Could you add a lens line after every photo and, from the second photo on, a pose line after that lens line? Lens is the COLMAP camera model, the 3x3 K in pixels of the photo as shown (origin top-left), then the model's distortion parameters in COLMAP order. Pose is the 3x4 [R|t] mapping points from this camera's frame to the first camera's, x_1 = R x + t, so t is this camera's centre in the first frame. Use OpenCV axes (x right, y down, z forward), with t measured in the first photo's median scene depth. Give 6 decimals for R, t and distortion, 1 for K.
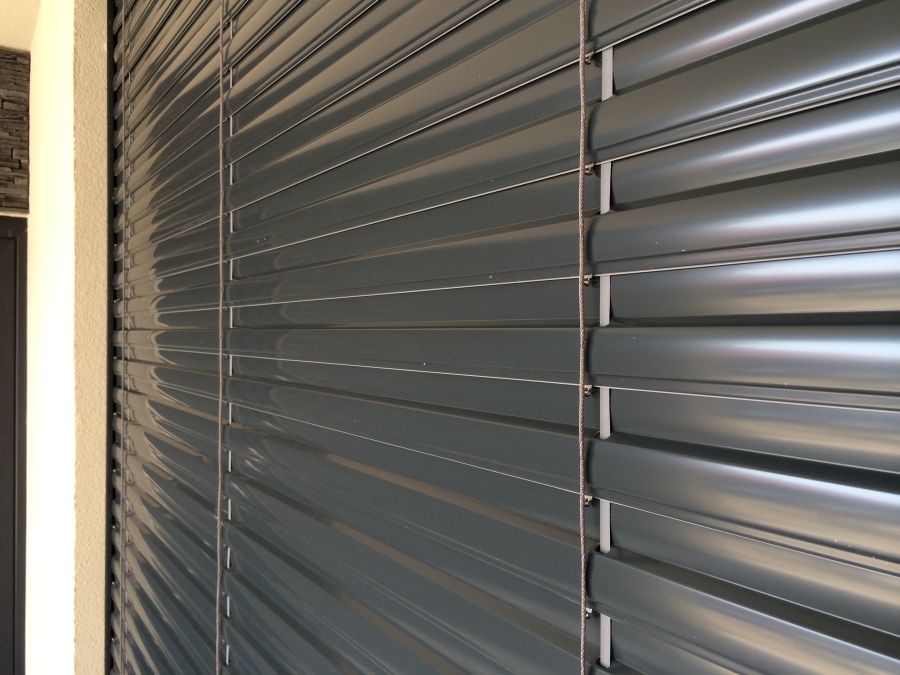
lens RADIAL K [[785.4, 0, 452.9], [0, 785.4, 335.2], [0, 0, 1]] dist [0.151923, -0.176643]
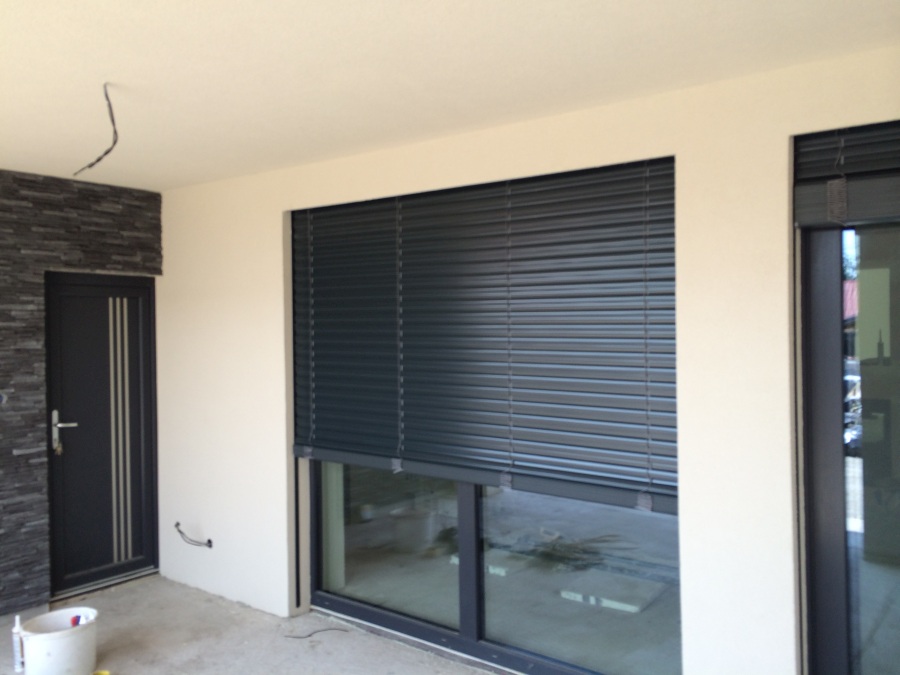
lens RADIAL K [[785.4, 0, 452.9], [0, 785.4, 335.2], [0, 0, 1]] dist [0.151923, -0.176643]
pose [[0.939802, -0.006436, 0.341660, -0.526995], [0.004236, 0.999965, 0.007185, -0.016823], [-0.341694, -0.005305, 0.939796, -1.073776]]
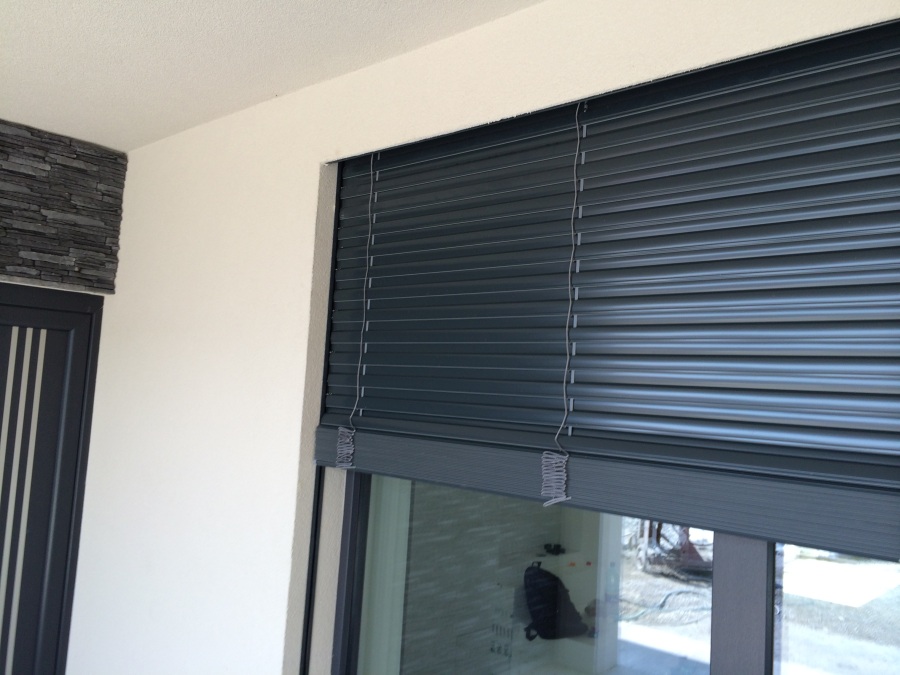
lens RADIAL K [[785.4, 0, 452.9], [0, 785.4, 335.2], [0, 0, 1]] dist [0.151923, -0.176643]
pose [[0.961208, 0.078960, 0.264280, -0.363789], [-0.059588, 0.994968, -0.080544, -0.032244], [-0.269310, 0.061671, 0.961077, -0.196896]]
